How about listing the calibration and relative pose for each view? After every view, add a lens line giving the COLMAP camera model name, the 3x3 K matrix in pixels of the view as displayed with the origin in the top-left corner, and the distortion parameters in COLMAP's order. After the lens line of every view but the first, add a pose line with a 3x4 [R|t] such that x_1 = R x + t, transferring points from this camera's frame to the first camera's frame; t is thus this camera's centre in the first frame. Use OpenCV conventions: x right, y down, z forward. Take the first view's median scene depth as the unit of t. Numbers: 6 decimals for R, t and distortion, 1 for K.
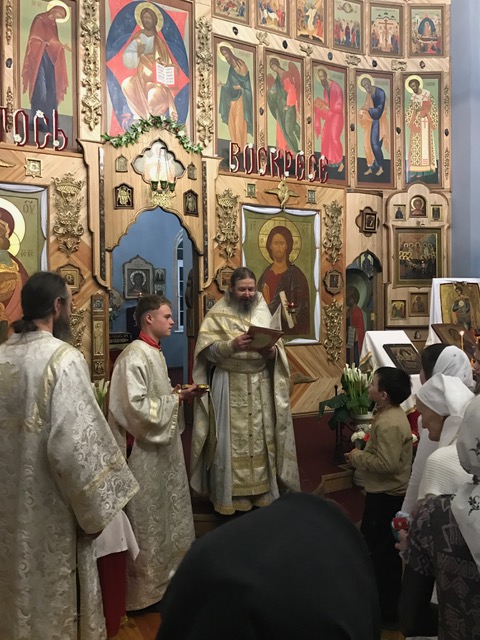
lens RADIAL K [[532.9, 0, 243.6], [0, 532.9, 319.0], [0, 0, 1]] dist [0.027171, -0.027015]
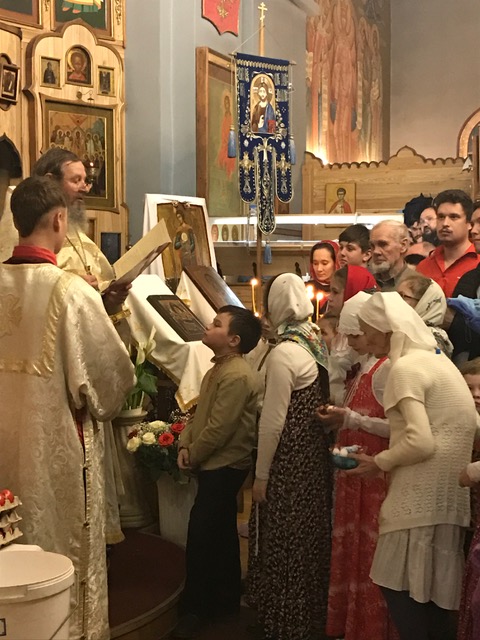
lens RADIAL K [[1123.4, 0, 241.8], [0, 1123.4, 319.9], [0, 0, 1]] dist [0.120077, 0.000000]
pose [[0.771732, -0.016737, 0.635727, -0.333983], [-0.003009, 0.999546, 0.029968, 0.024717], [-0.635940, -0.025040, 0.771332, -0.049660]]
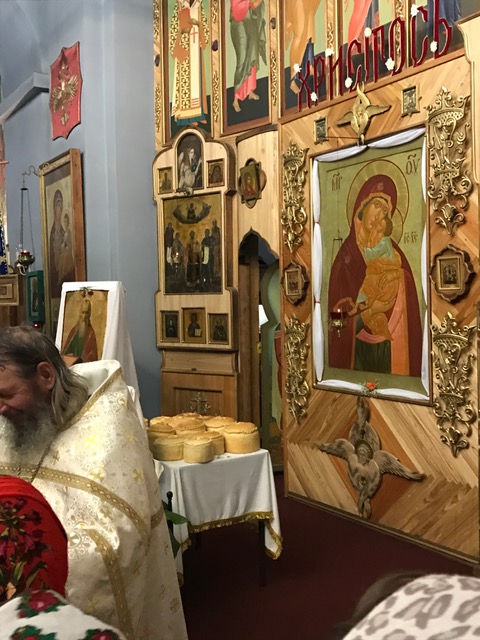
lens RADIAL K [[704.2, 0, 243.1], [0, 704.2, 323.4], [0, 0, 1]] dist [0.022627, 0.000000]
pose [[0.115445, 0.036154, -0.992656, 0.327156], [0.009510, 0.999251, 0.037500, -0.041727], [0.993268, -0.013769, 0.115015, 0.547822]]
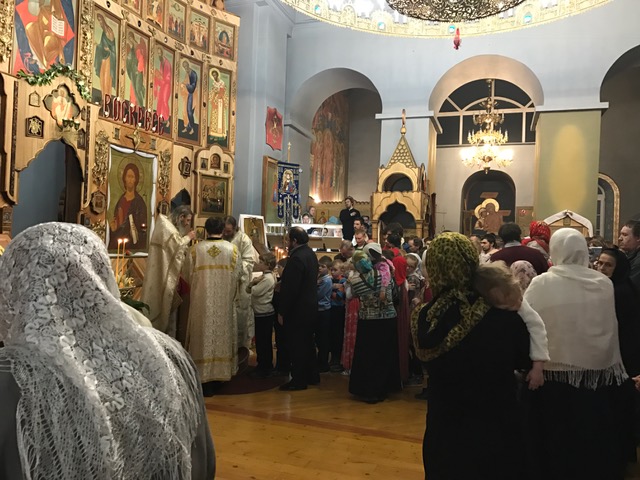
lens RADIAL K [[532.9, 0, 337.9], [0, 532.9, 243.2], [0, 0, 1]] dist [0.027171, -0.027015]
pose [[0.709173, 0.037487, 0.704037, -0.470085], [-0.040309, 0.999108, -0.012596, 0.013192], [-0.703881, -0.019446, 0.710051, -0.263010]]
